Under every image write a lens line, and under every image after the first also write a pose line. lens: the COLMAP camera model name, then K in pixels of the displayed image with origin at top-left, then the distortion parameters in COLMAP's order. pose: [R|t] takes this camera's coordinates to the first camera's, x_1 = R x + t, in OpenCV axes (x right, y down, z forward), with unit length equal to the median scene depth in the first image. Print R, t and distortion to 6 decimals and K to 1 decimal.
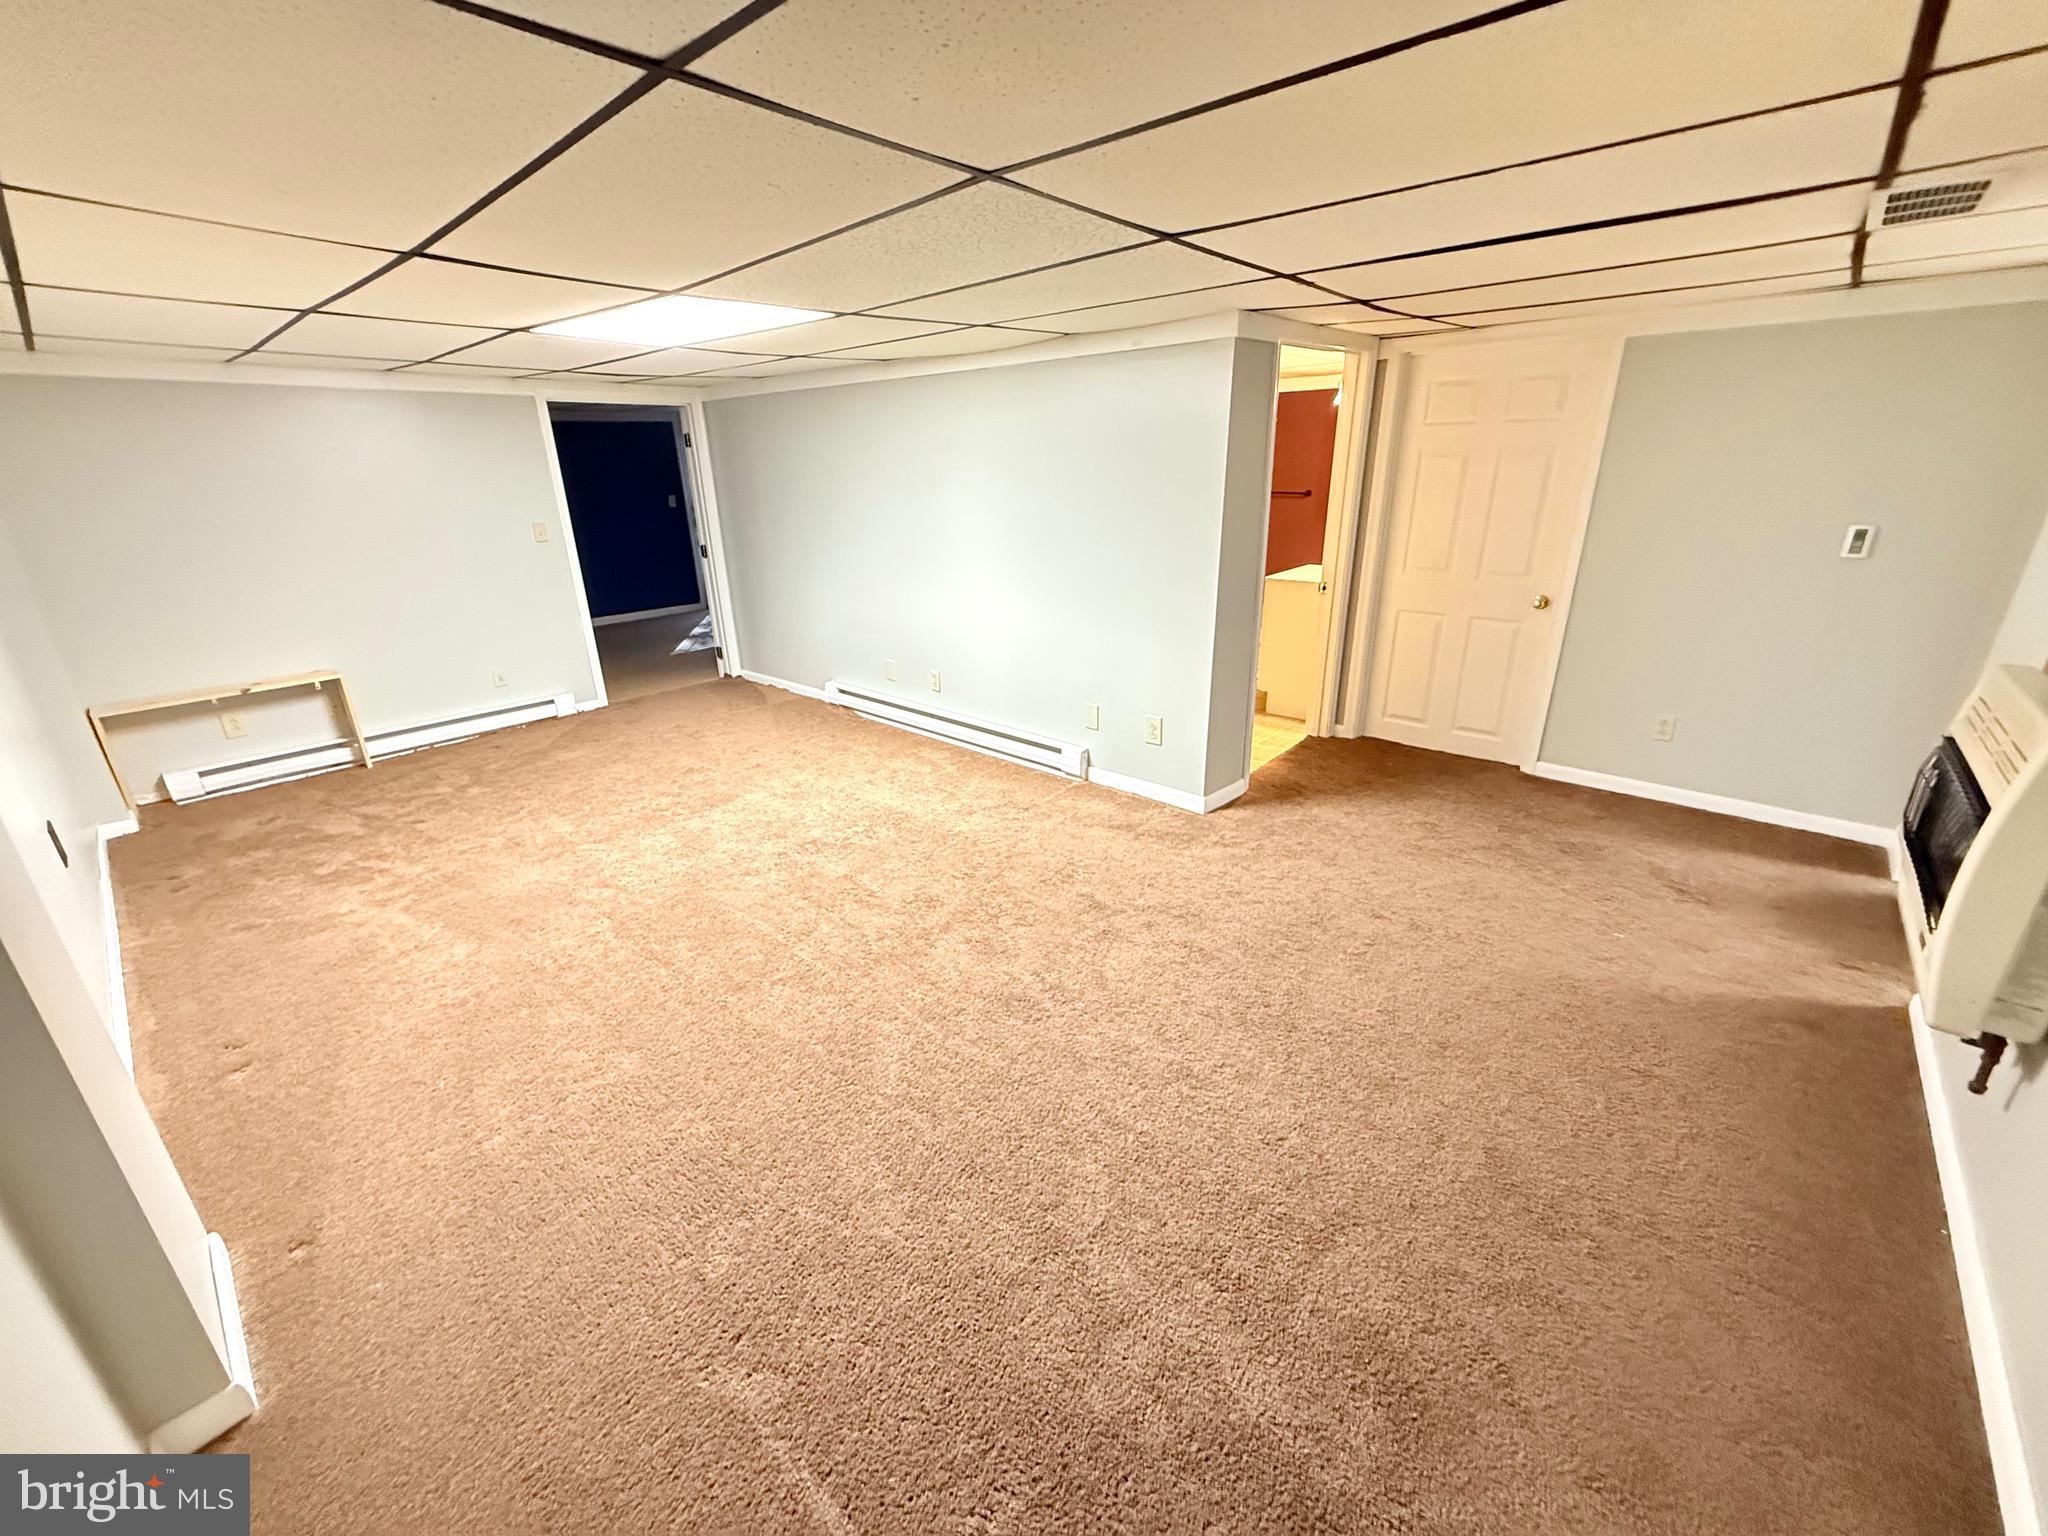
lens RADIAL K [[821.6, 0, 1025.7], [0, 821.6, 772.0], [0, 0, 1]] dist [-0.000444, 0.000267]
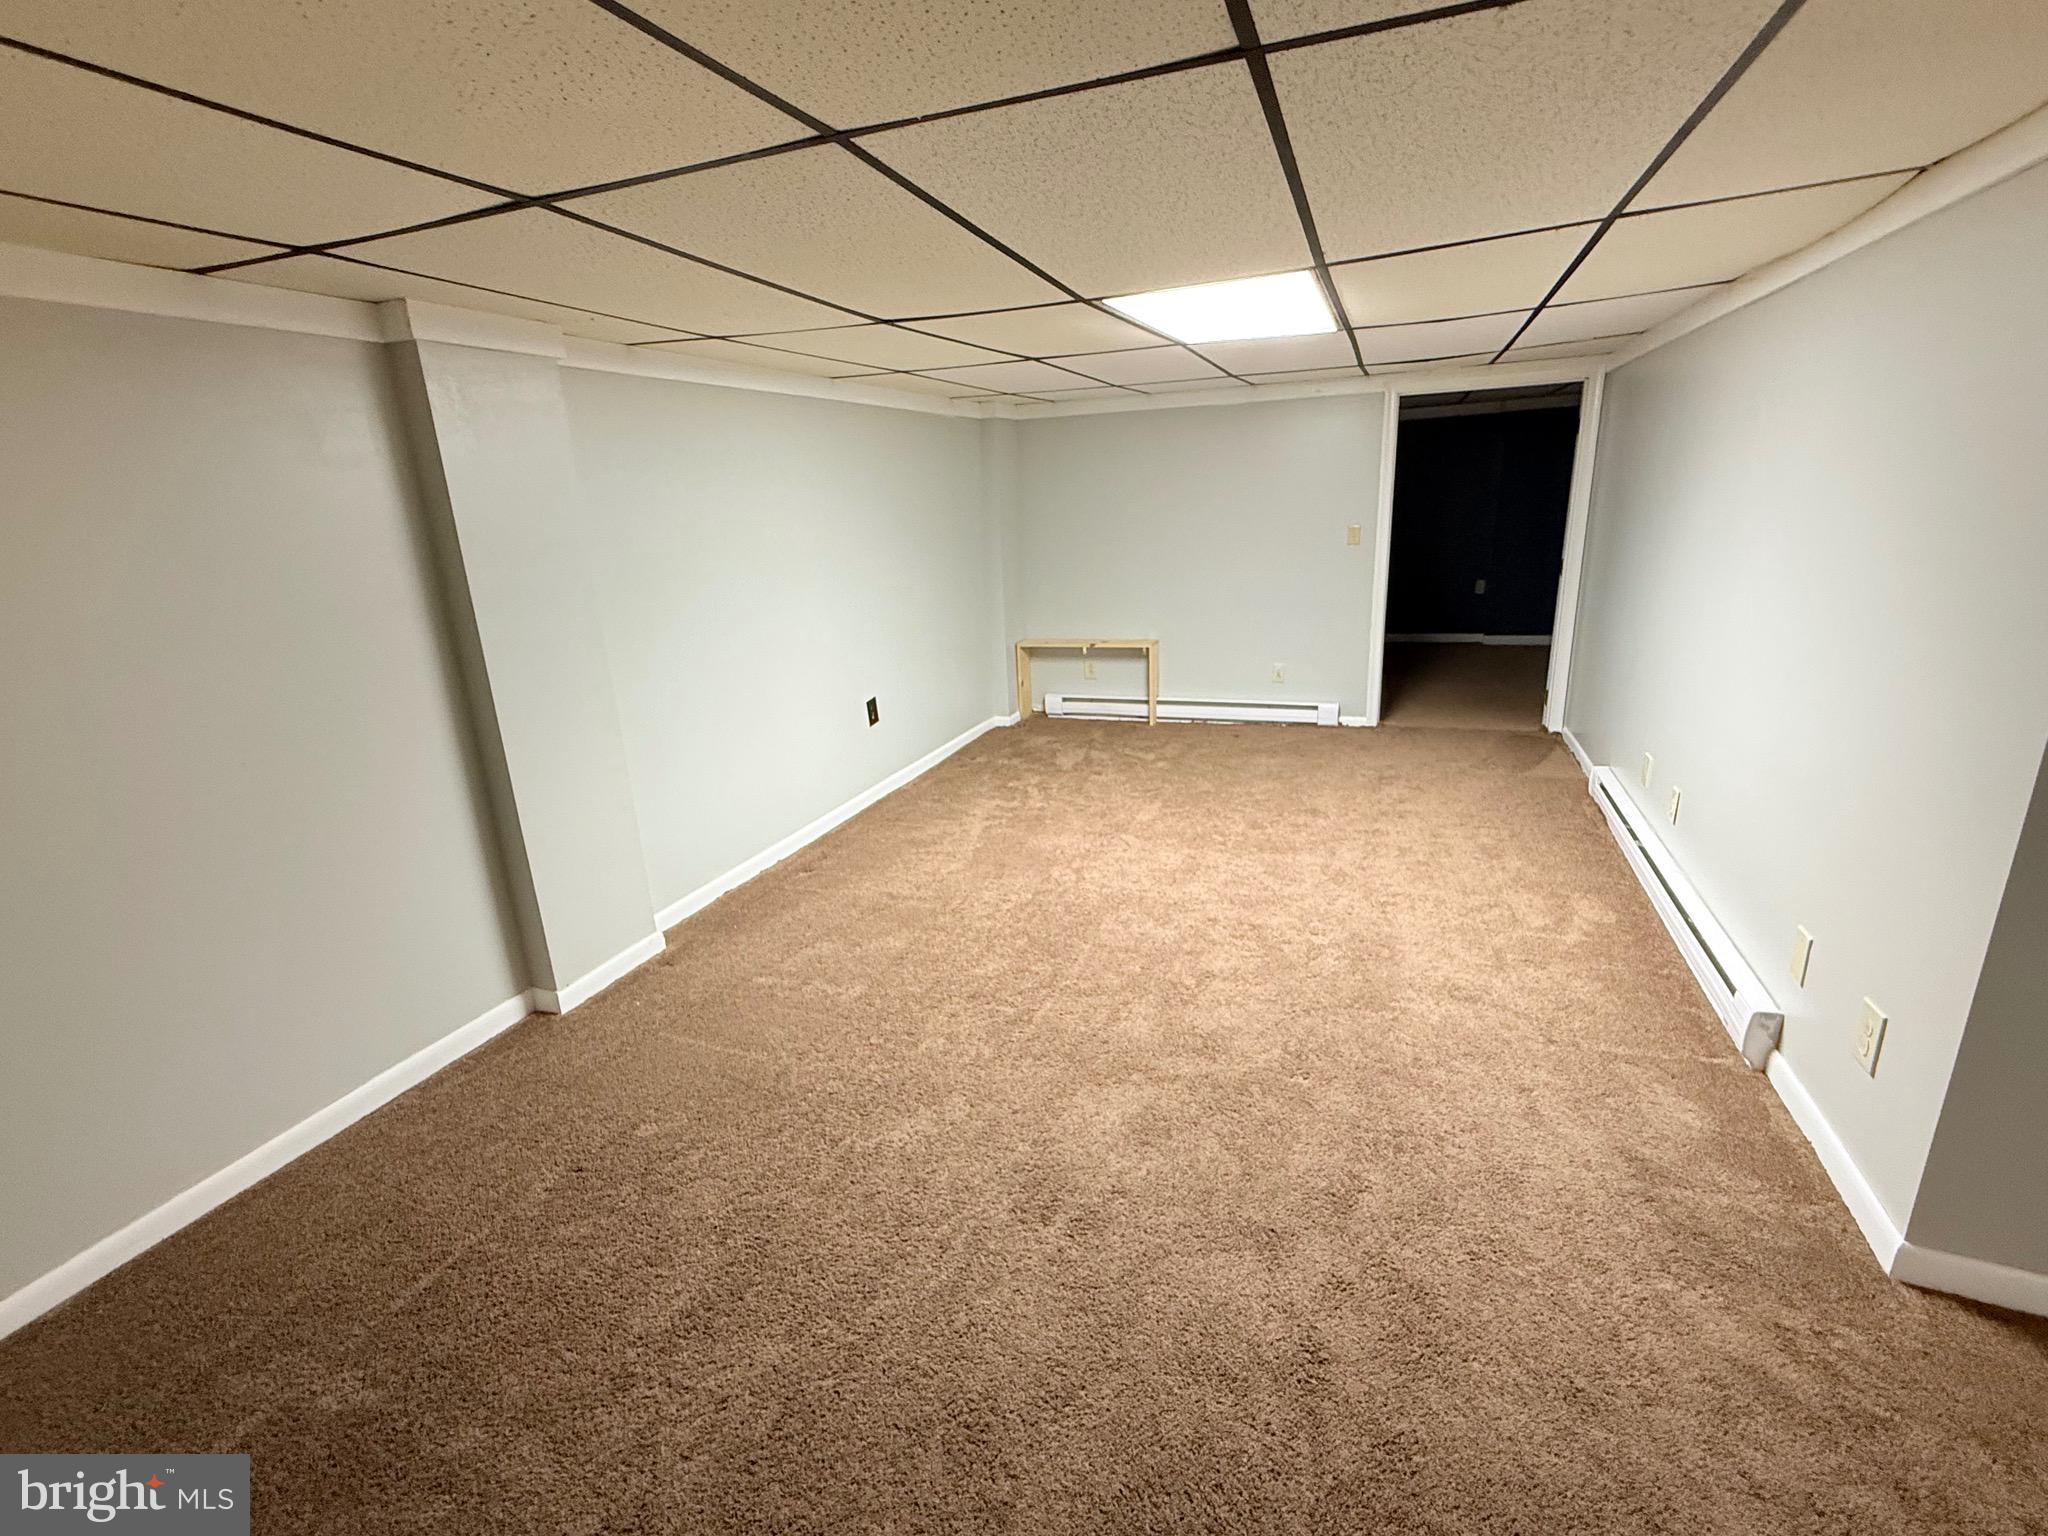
lens RADIAL K [[923.3, 0, 1024.0], [0, 923.3, 768.0], [0, 0, 1]] dist [-0.000581, -0.000172]
pose [[0.347228, 0.268352, -0.898565, 0.381768], [-0.294031, 0.941020, 0.167410, -0.128064], [0.890493, 0.206076, 0.405653, 0.346167]]
